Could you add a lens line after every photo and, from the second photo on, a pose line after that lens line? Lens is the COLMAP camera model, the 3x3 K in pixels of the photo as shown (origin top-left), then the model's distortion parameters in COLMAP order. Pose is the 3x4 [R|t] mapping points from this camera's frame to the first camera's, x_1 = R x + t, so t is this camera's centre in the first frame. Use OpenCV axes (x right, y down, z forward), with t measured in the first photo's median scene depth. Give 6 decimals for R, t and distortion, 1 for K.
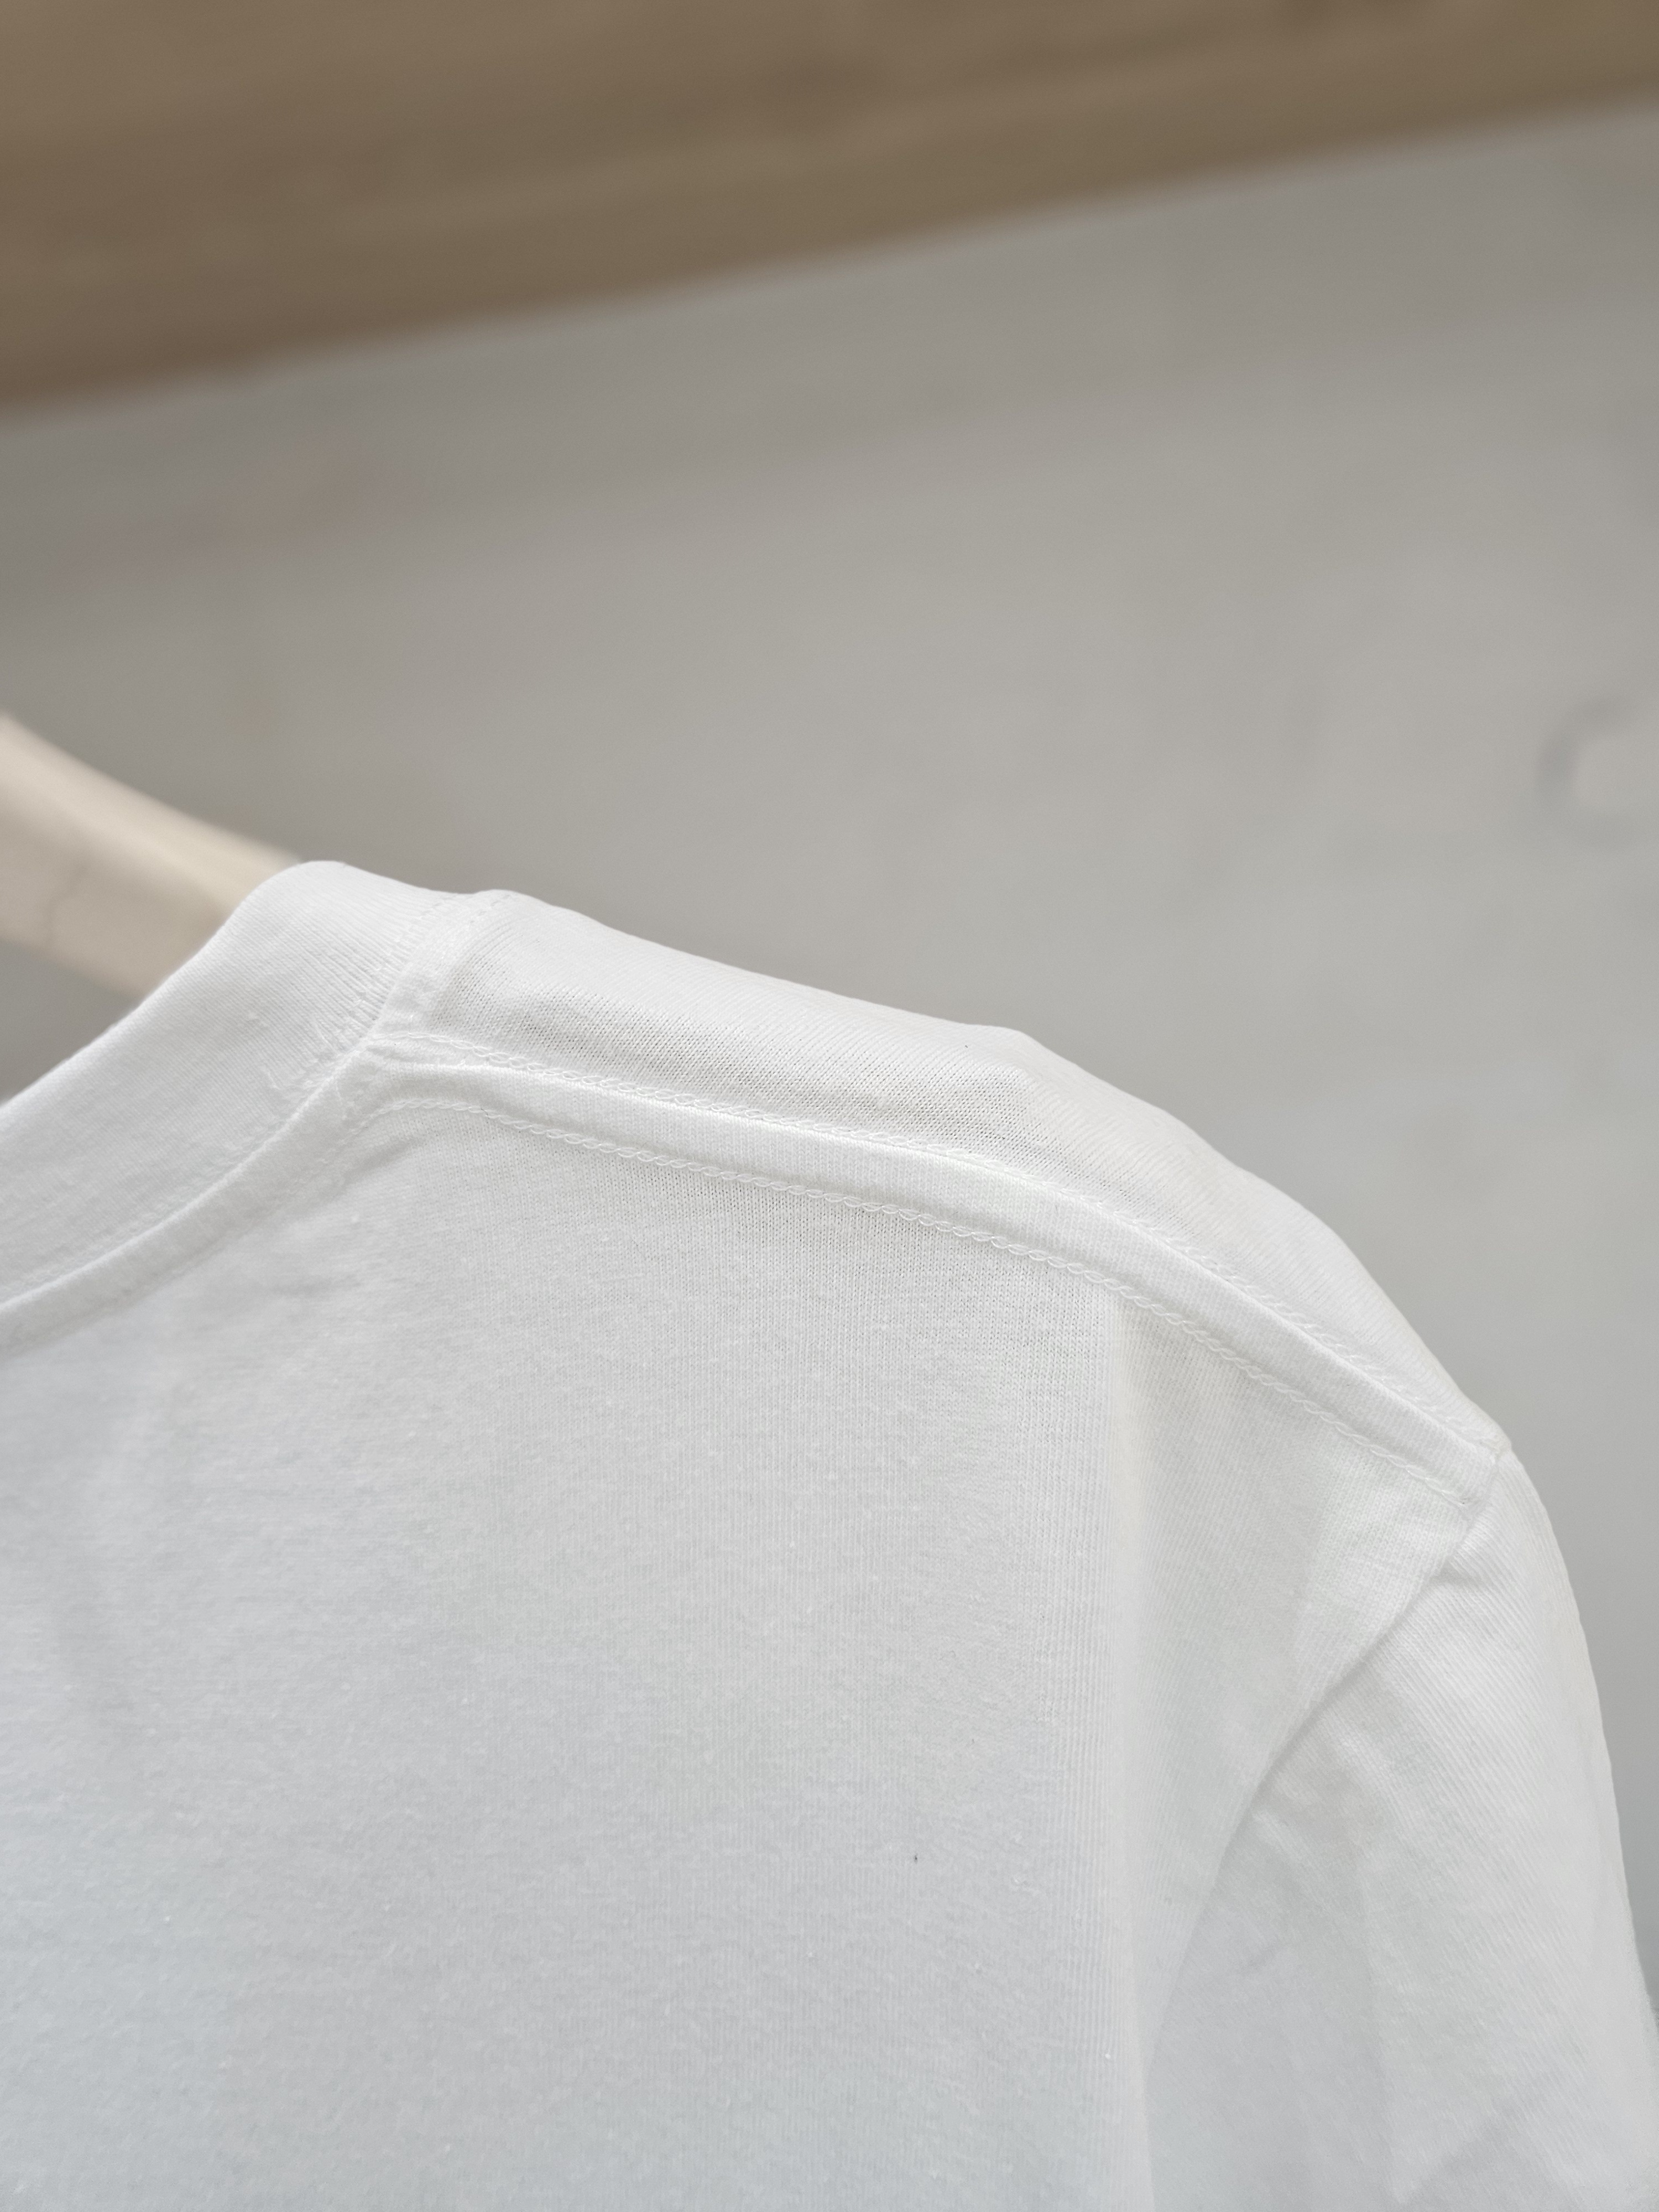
lens RADIAL K [[1477.2, 0, 829.5], [0, 1477.2, 1106.0], [0, 0, 1]] dist [0.027311, -0.035452]
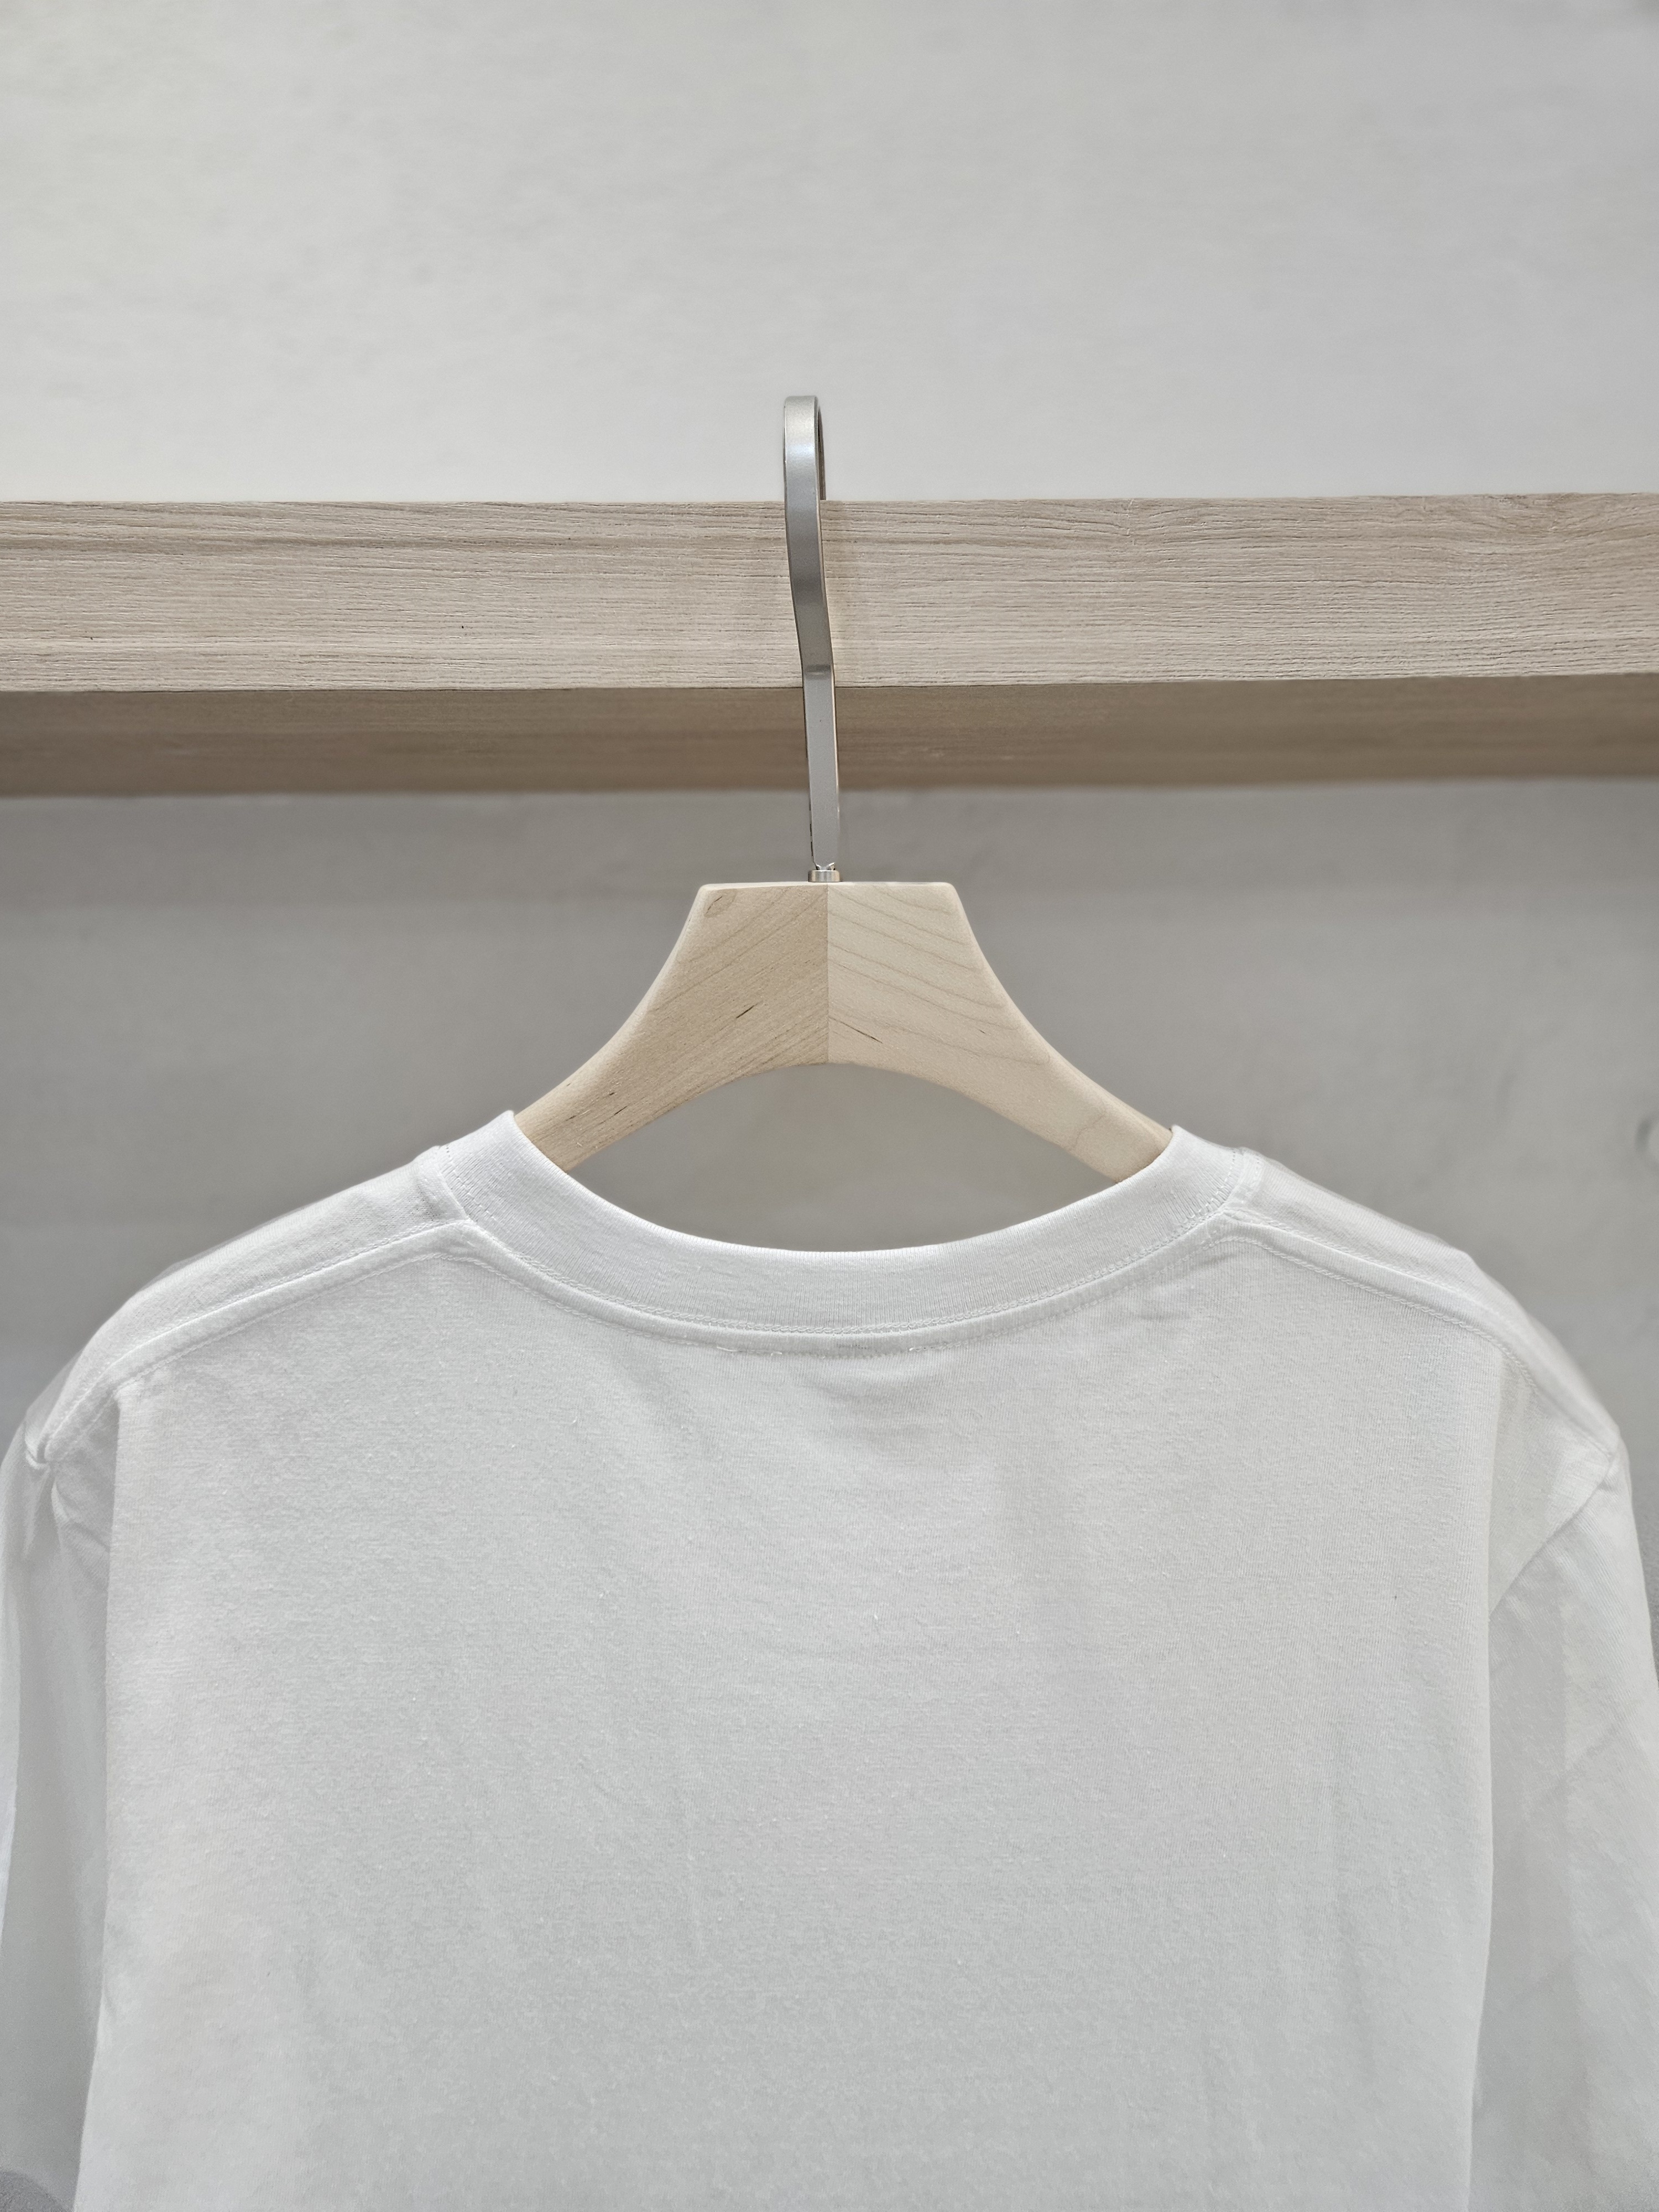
lens RADIAL K [[1477.2, 0, 829.5], [0, 1477.2, 1106.0], [0, 0, 1]] dist [0.027311, -0.035452]
pose [[0.961542, 0.135438, 0.238941, -1.438694], [-0.103880, 0.984672, -0.140106, 0.179541], [-0.254255, 0.109897, 0.960873, -1.052563]]
